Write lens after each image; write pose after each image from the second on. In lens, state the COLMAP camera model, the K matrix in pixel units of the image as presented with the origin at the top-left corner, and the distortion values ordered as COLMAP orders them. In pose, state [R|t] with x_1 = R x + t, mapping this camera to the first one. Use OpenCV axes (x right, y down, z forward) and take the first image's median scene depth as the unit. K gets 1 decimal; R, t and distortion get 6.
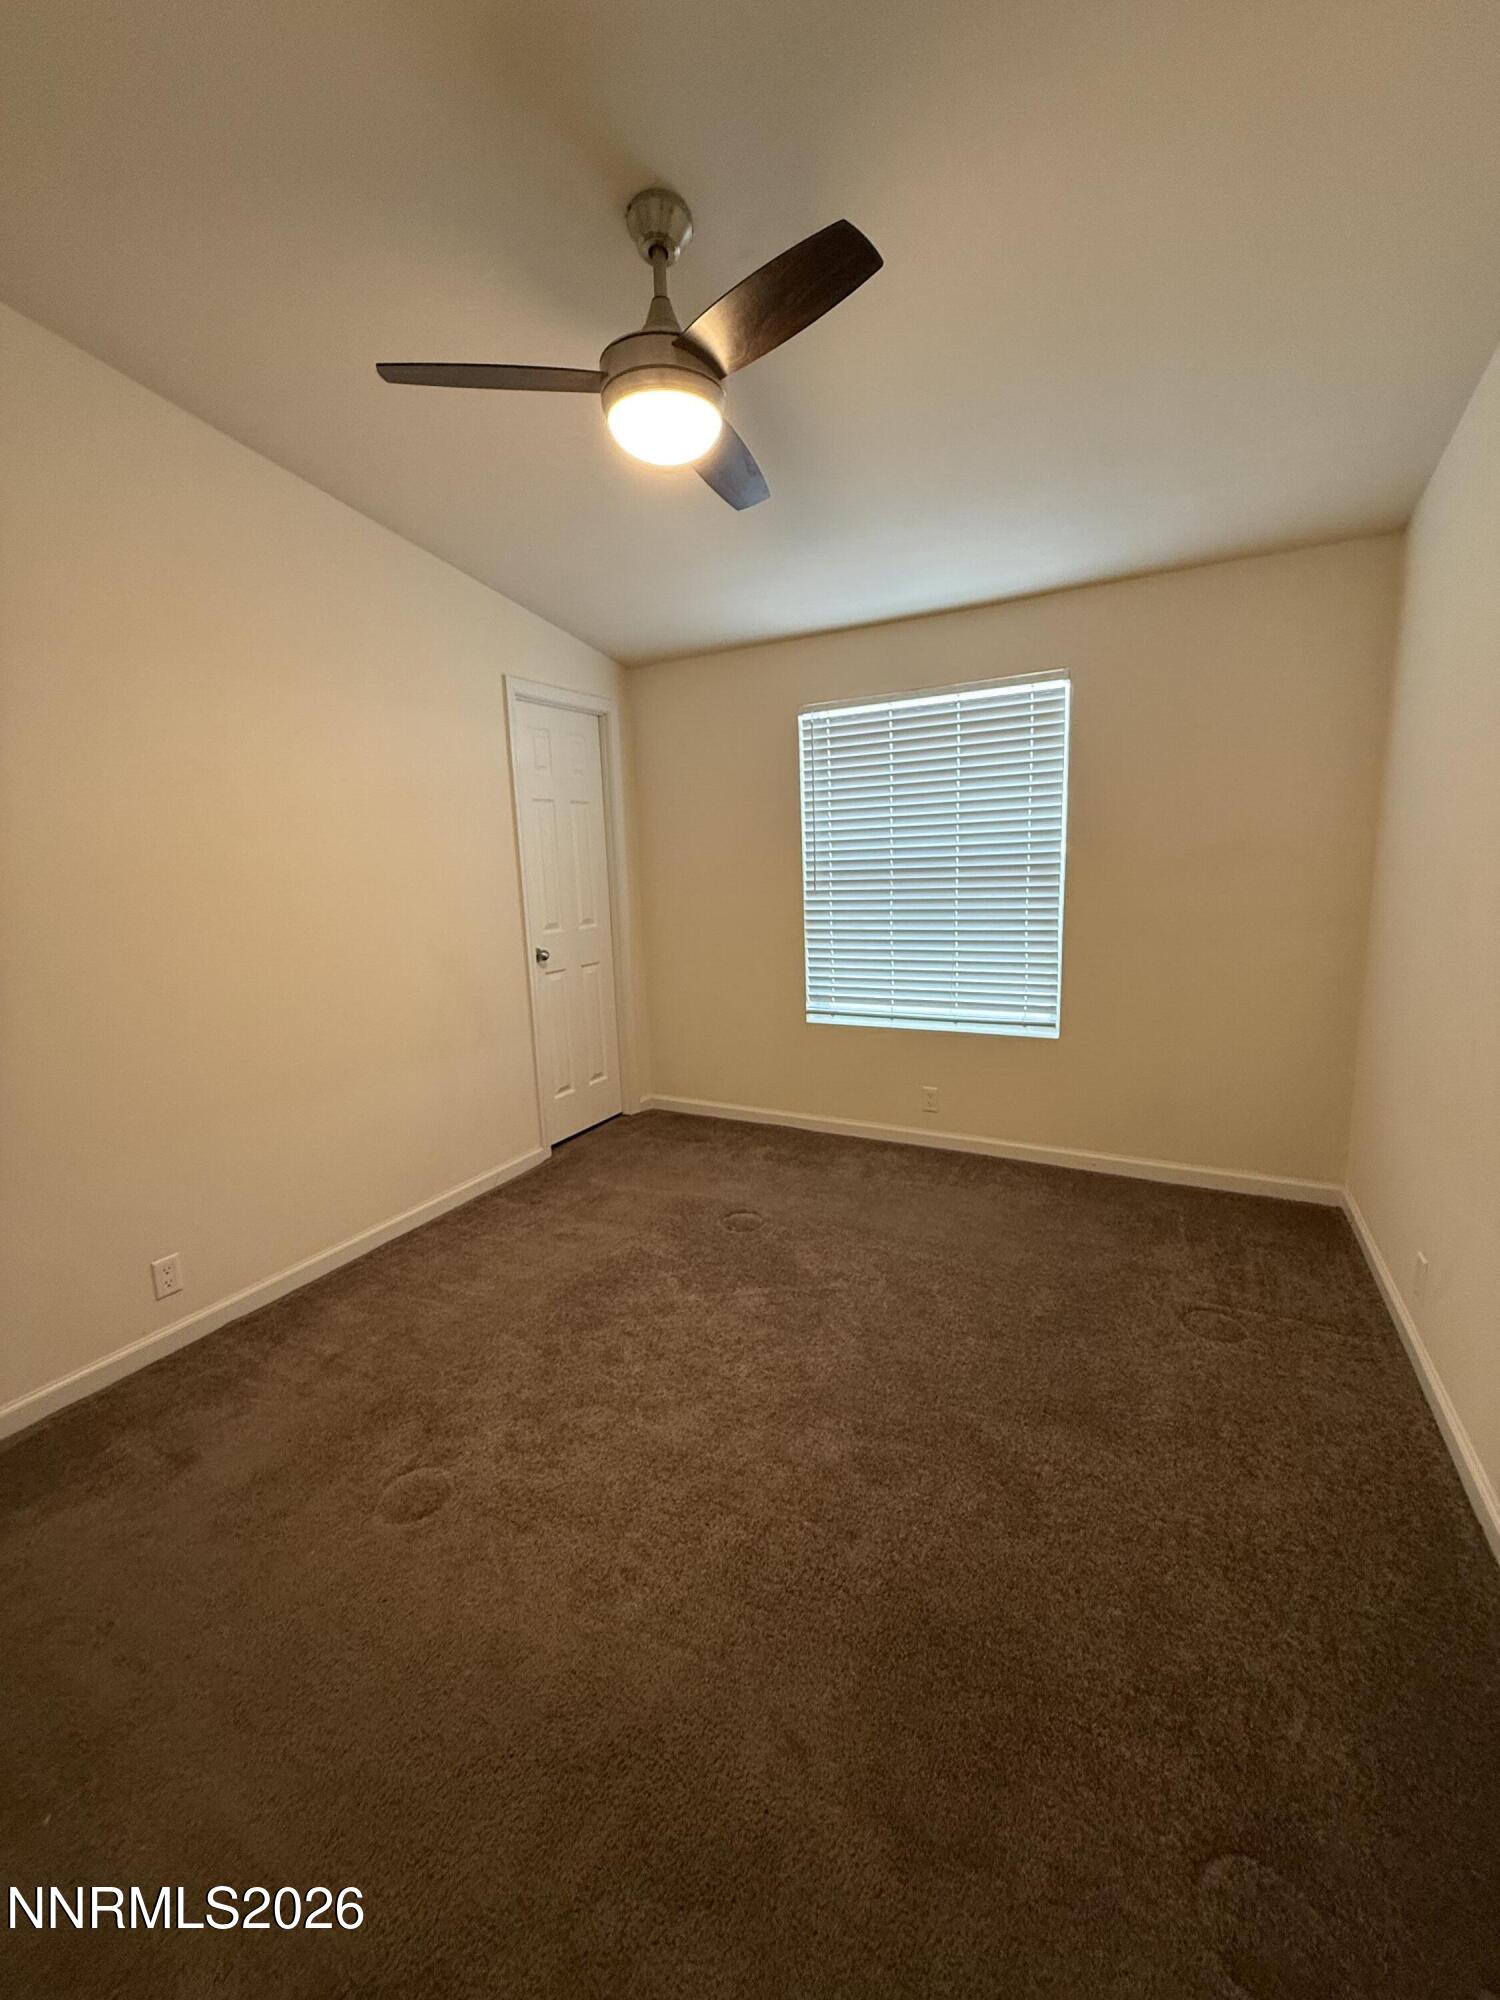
lens RADIAL K [[797.0, 0, 751.6], [0, 797.0, 996.3], [0, 0, 1]] dist [-0.001139, 0.000769]
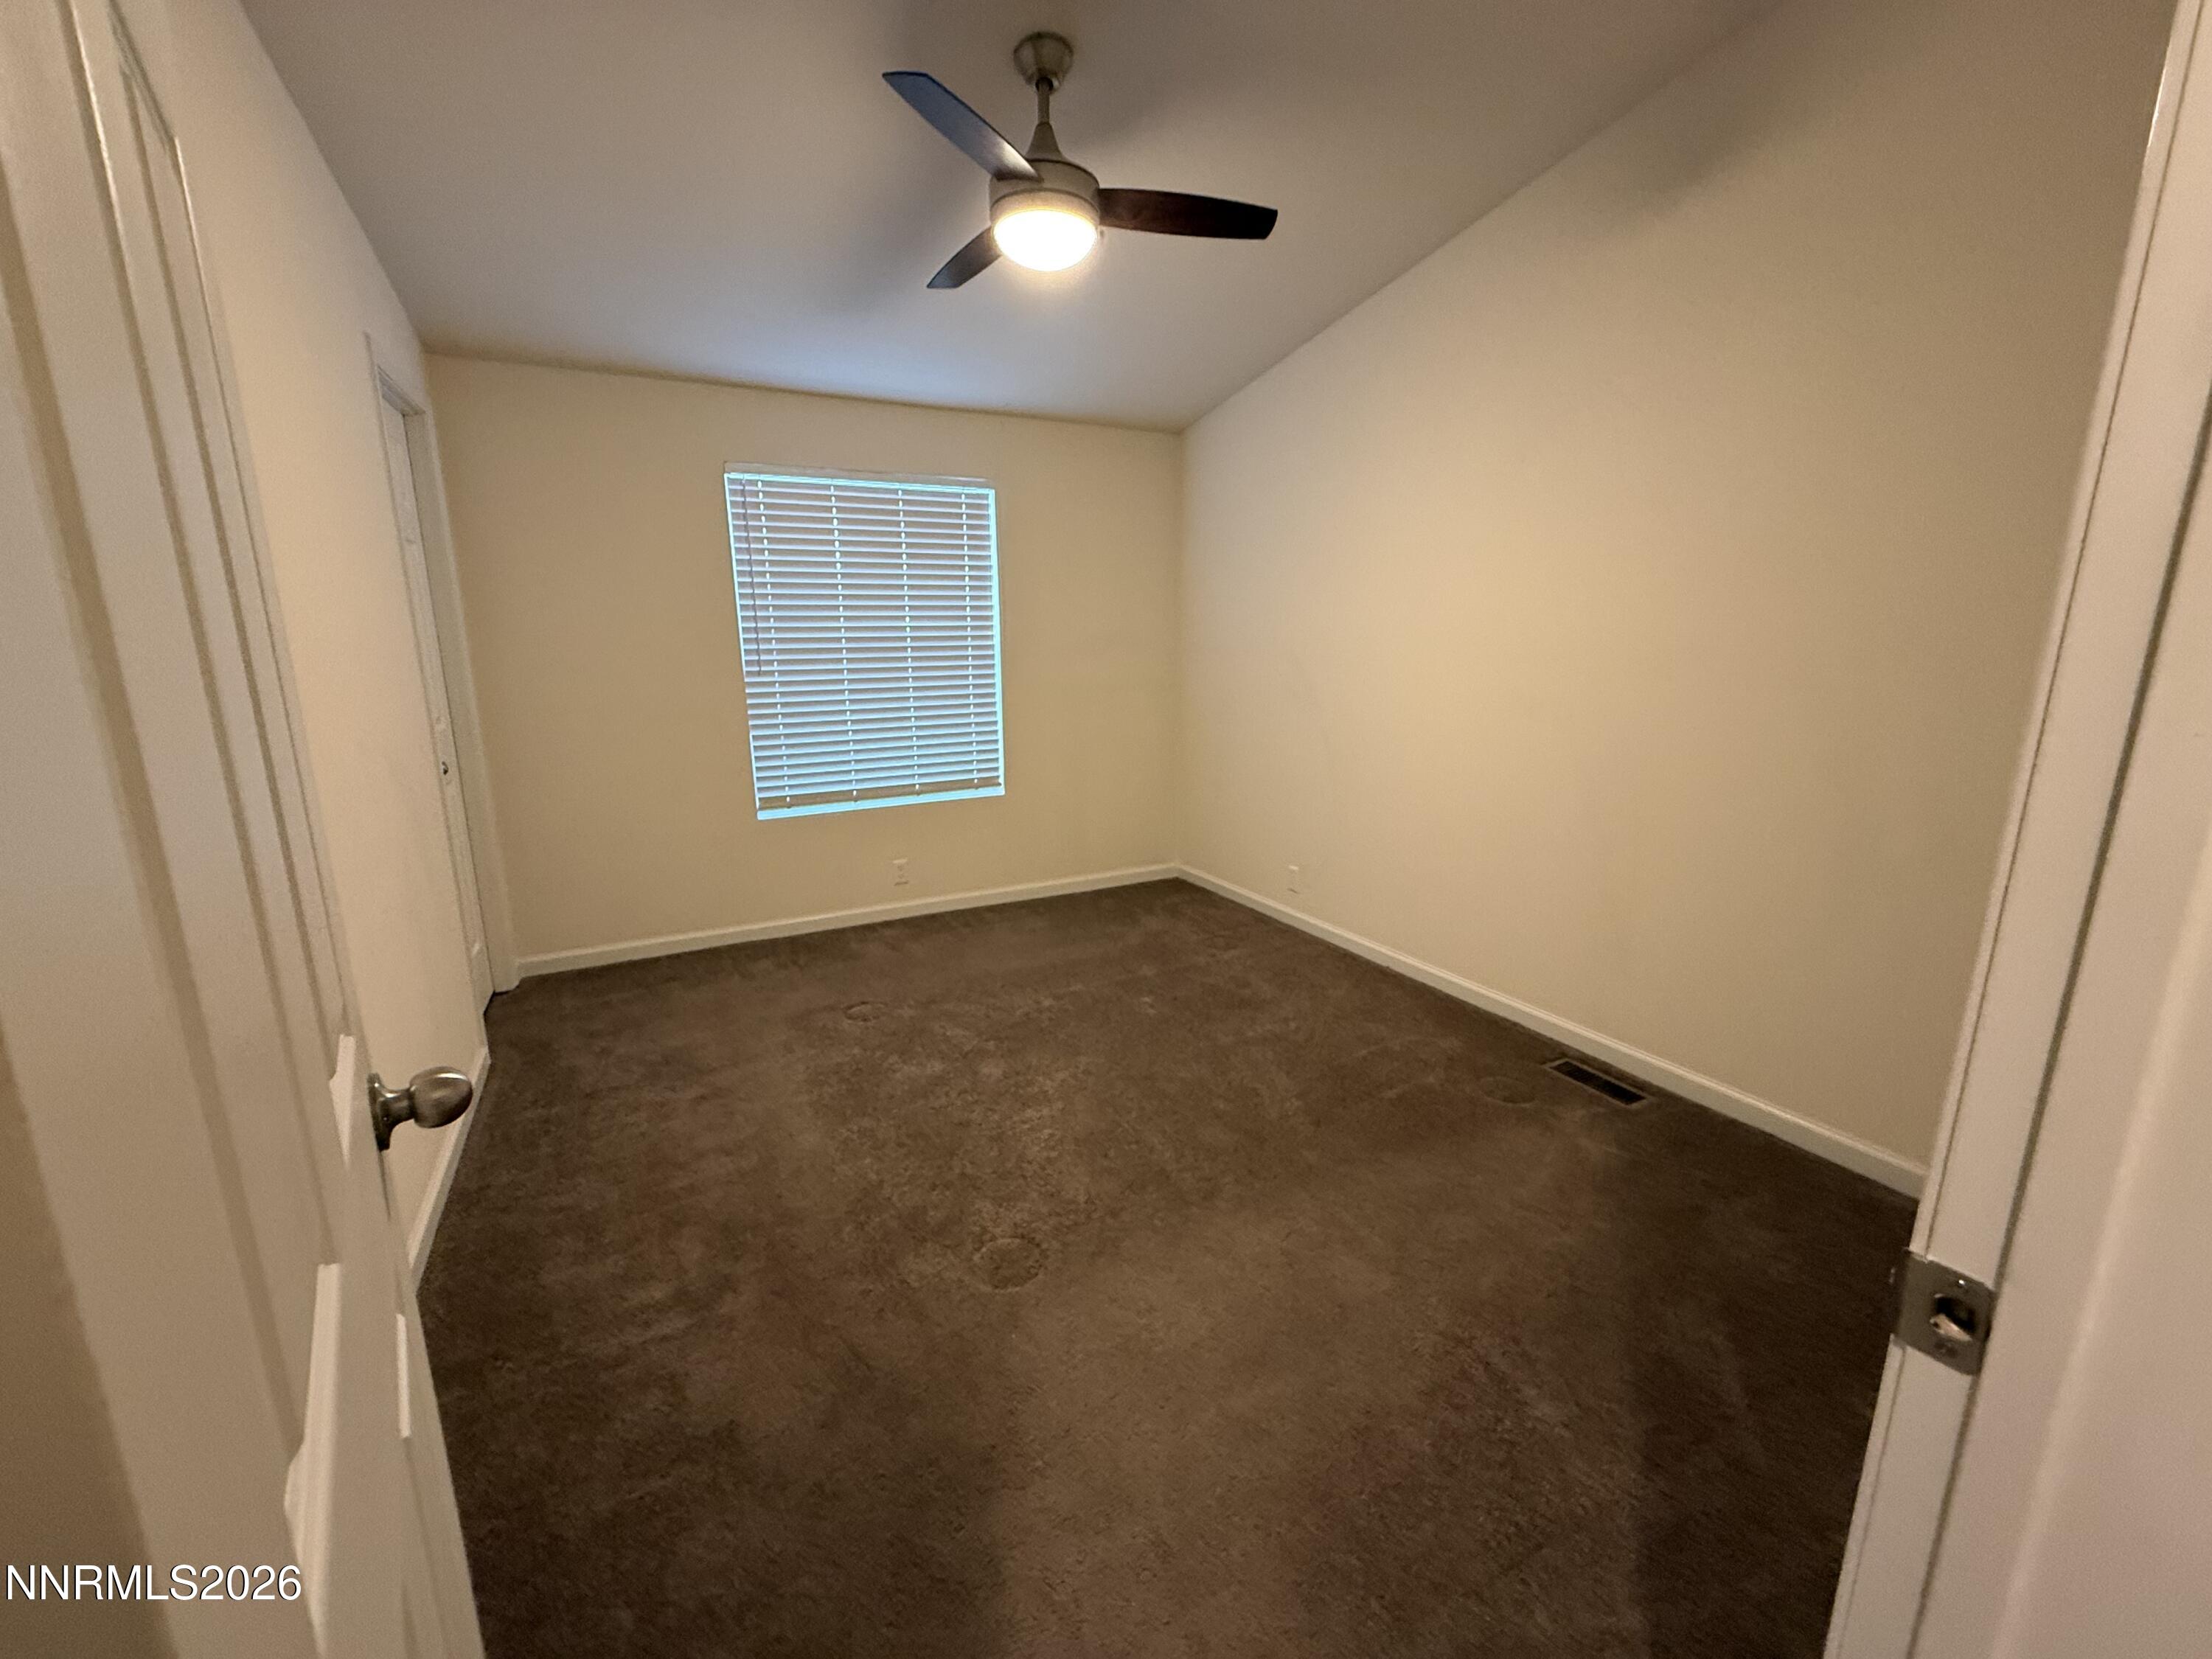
lens RADIAL K [[881.5, 0, 1099.4], [0, 881.5, 832.8], [0, 0, 1]] dist [-0.001139, 0.000769]
pose [[0.566282, -0.152898, 0.809905, -0.625897], [0.133522, 0.986681, 0.092912, 0.007702], [-0.813324, 0.055525, 0.579155, 0.132149]]
